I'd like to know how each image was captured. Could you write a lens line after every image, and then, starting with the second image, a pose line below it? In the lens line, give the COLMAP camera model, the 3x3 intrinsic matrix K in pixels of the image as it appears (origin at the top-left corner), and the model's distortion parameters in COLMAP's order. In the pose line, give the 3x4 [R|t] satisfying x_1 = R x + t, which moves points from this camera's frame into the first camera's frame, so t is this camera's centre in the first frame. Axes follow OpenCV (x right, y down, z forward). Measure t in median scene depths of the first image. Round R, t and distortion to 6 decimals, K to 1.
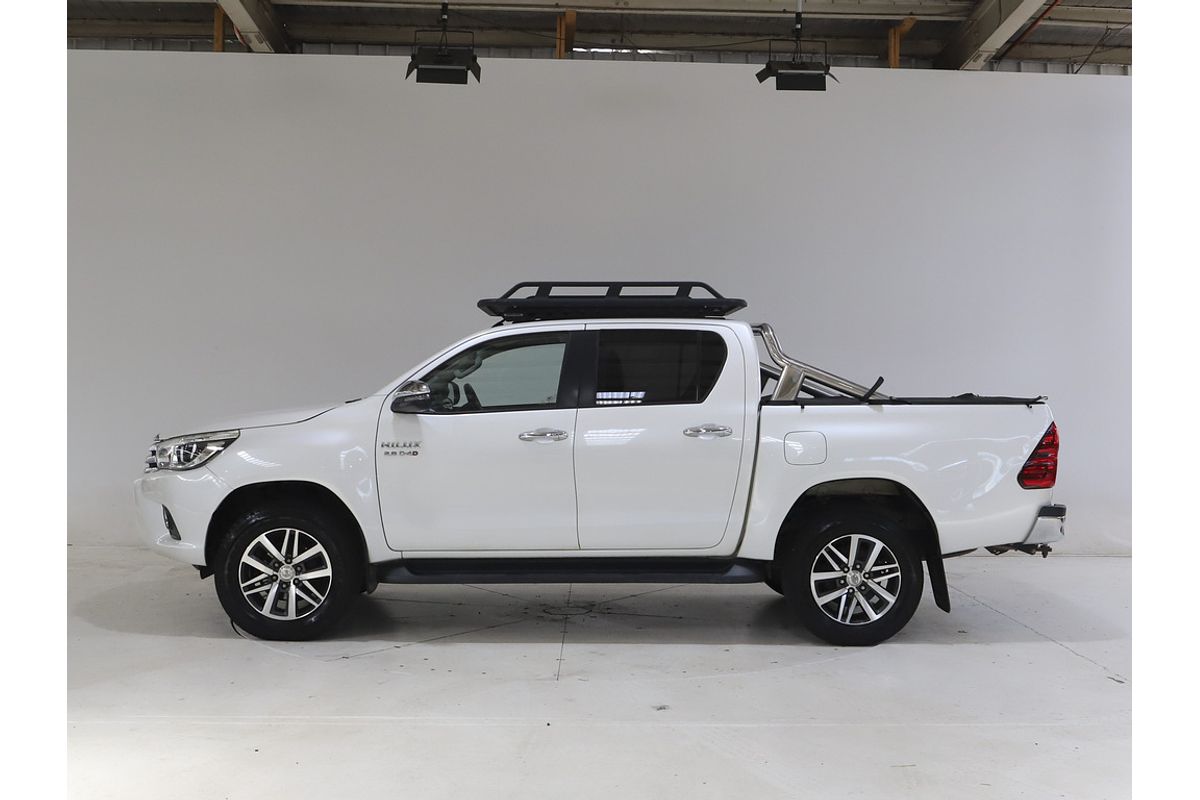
lens RADIAL K [[1119.4, 0, 601.8], [0, 1119.4, 409.2], [0, 0, 1]] dist [-0.039420, 0.000000]
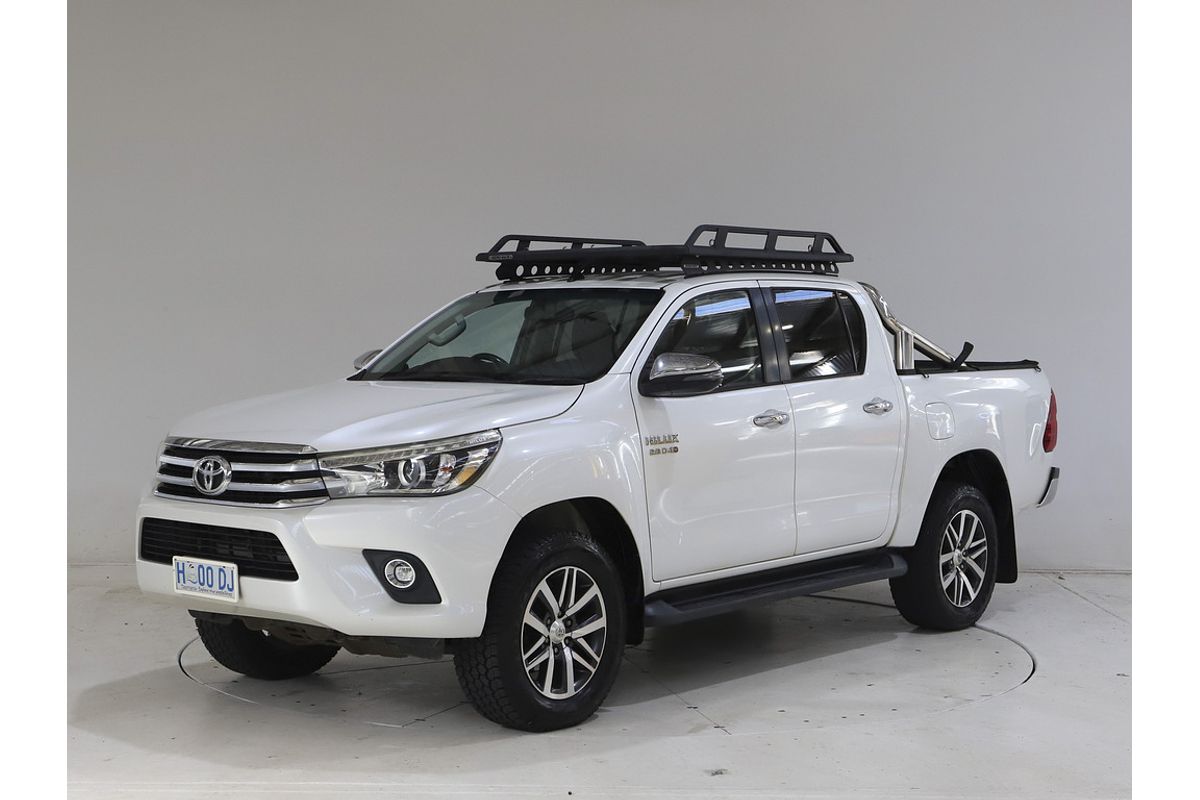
lens RADIAL K [[1538.9, 0, 598.6], [0, 1538.9, 395.6], [0, 0, 1]] dist [0.070105, 0.000000]
pose [[0.719058, -0.030956, 0.694260, -0.927161], [0.006379, 0.999259, 0.037949, -0.037418], [-0.694921, -0.022858, 0.718723, 0.287608]]
